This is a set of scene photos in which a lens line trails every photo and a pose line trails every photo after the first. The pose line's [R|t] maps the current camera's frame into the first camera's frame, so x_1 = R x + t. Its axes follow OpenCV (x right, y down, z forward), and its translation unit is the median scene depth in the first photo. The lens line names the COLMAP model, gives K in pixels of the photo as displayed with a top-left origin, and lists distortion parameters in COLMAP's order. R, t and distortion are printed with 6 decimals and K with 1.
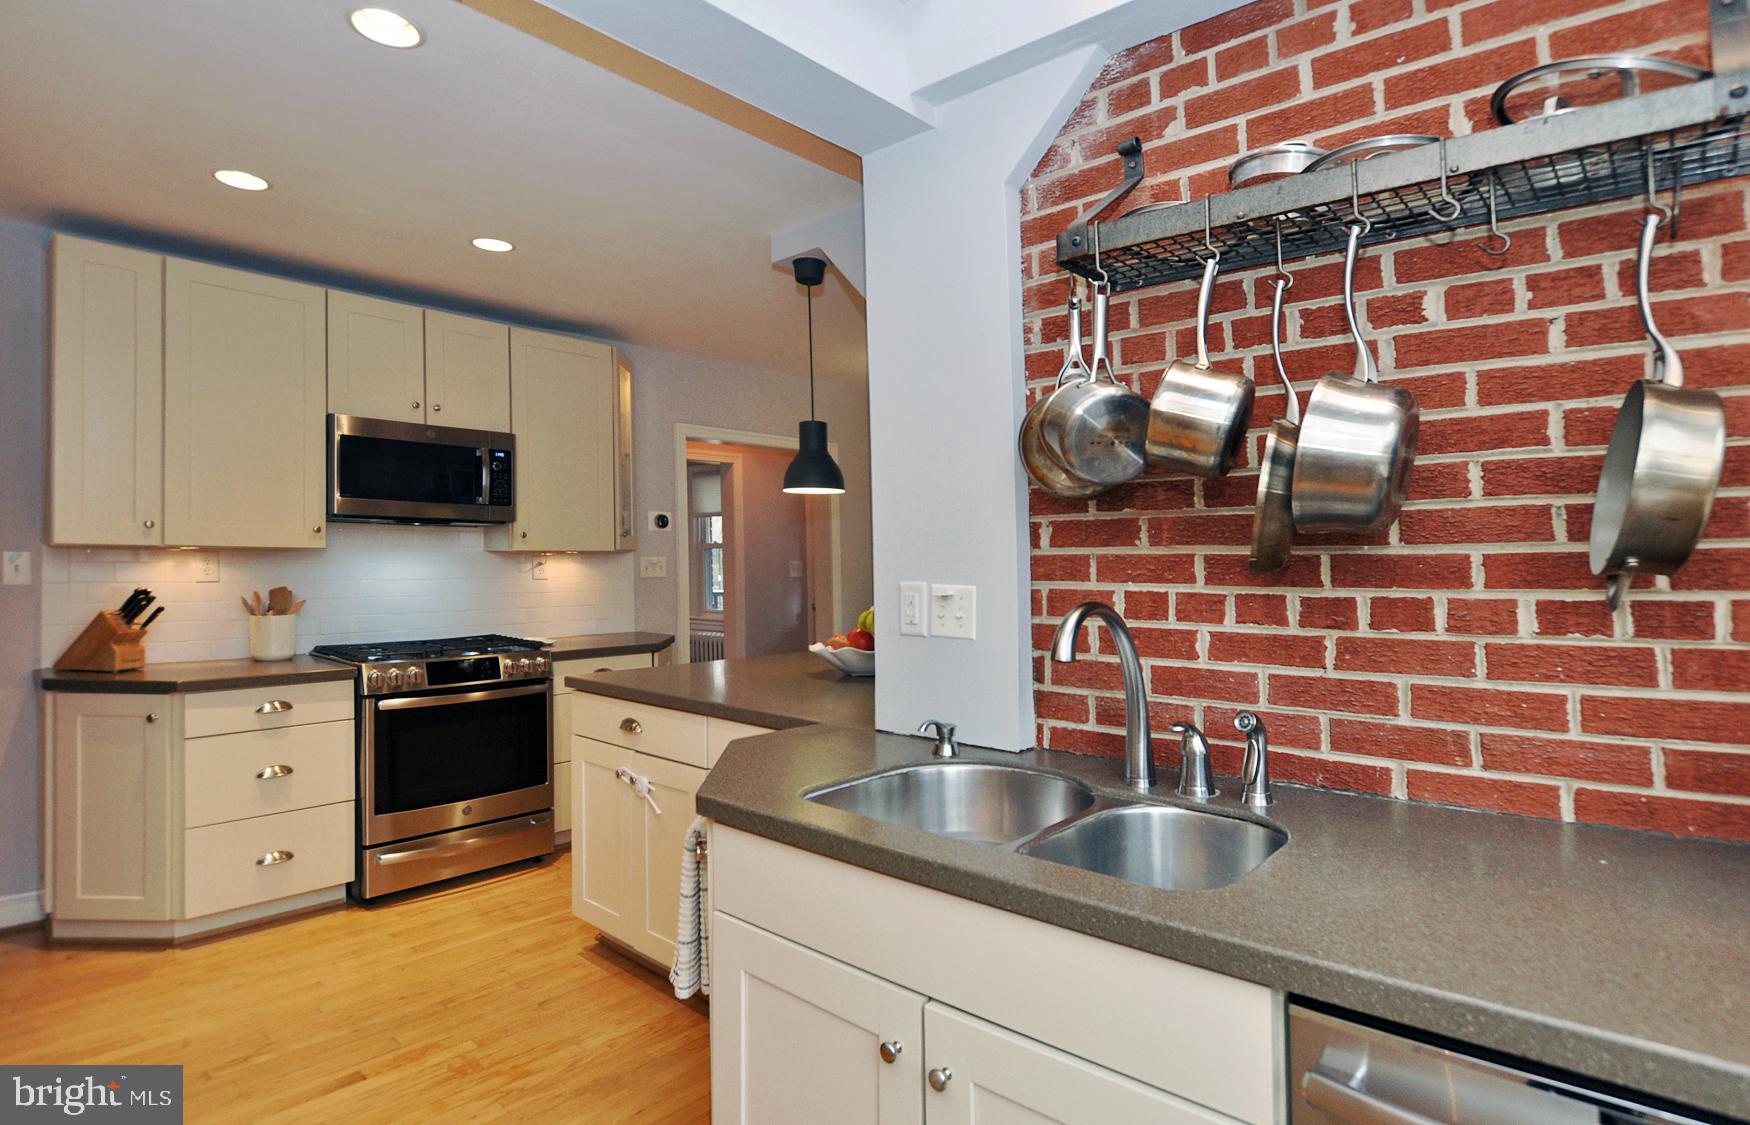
lens RADIAL K [[905.1, 0, 875.0], [0, 905.1, 562.5], [0, 0, 1]] dist [0.000248, -0.000183]
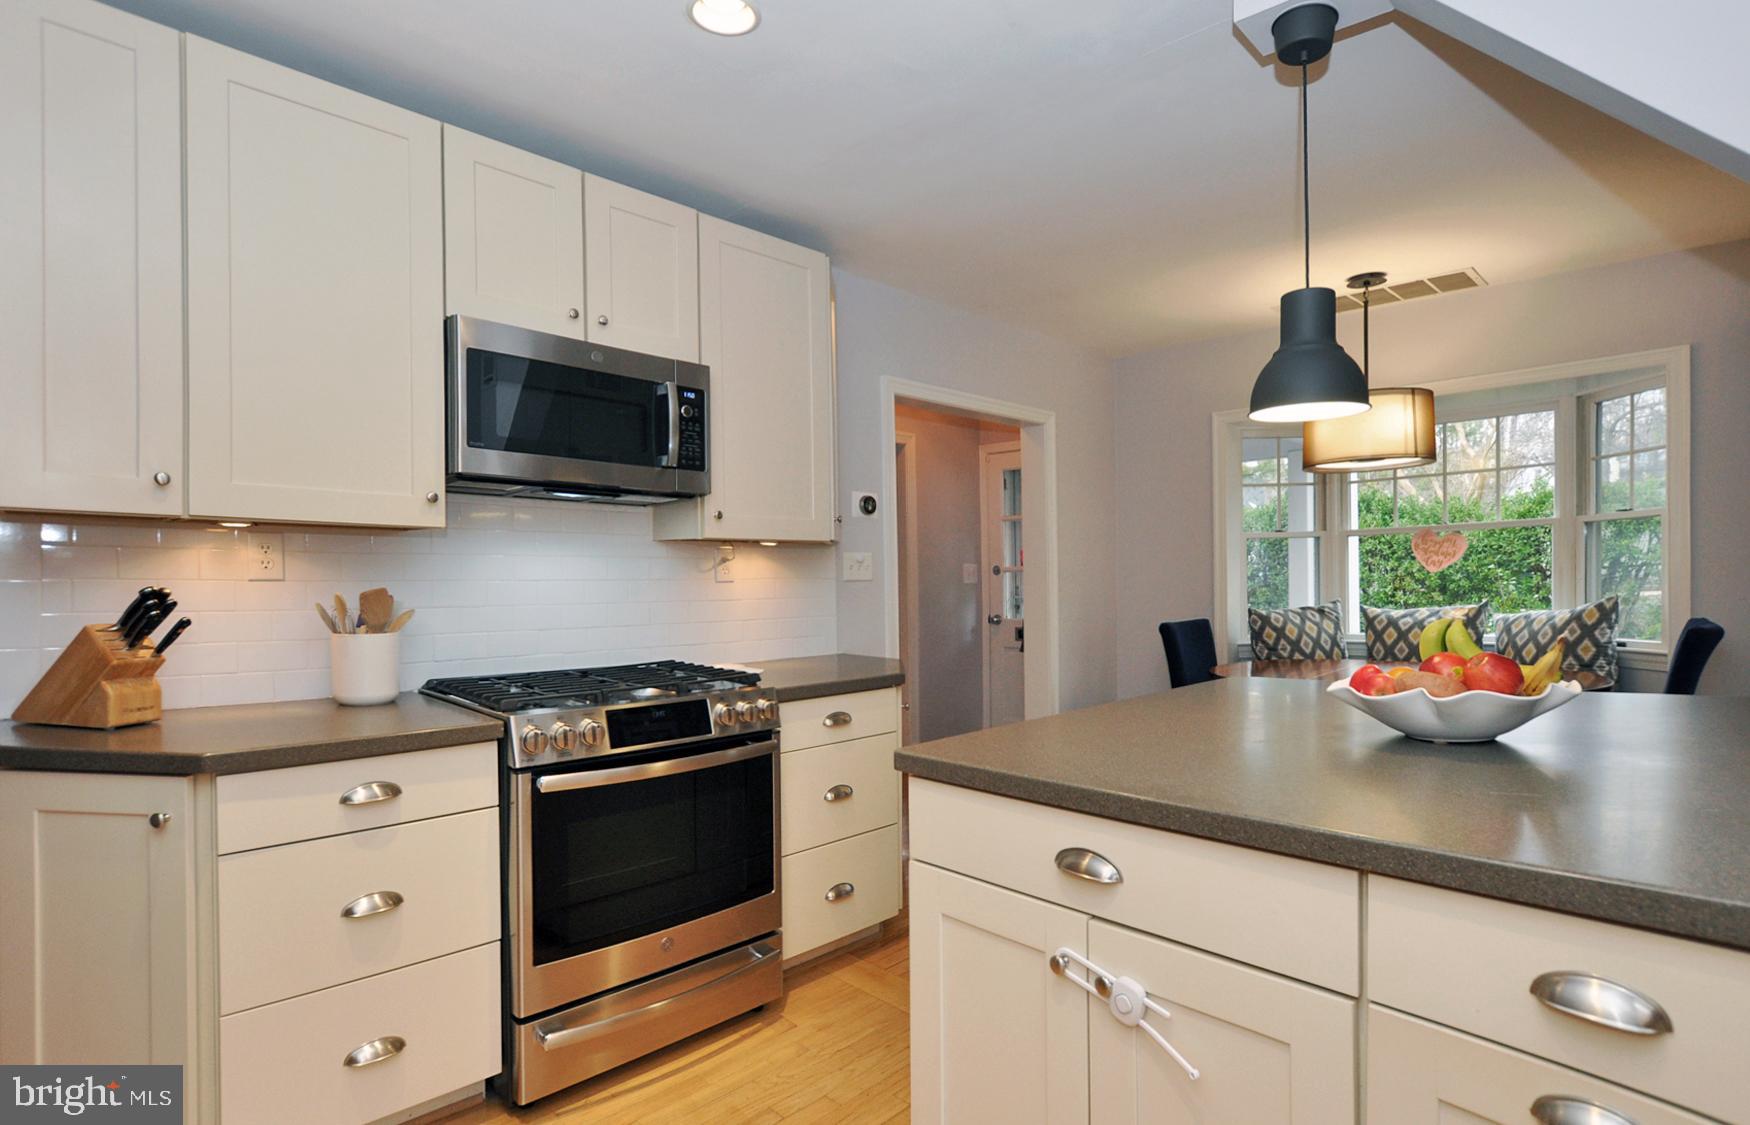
lens RADIAL K [[882.8, 0, 872.0], [0, 882.8, 588.6], [0, 0, 1]] dist [0.001374, 0.000717]
pose [[0.998413, 0.000561, -0.056321, -0.288185], [0.000052, 0.999941, 0.010898, 0.021381], [0.056324, -0.010884, 0.998353, 0.419875]]
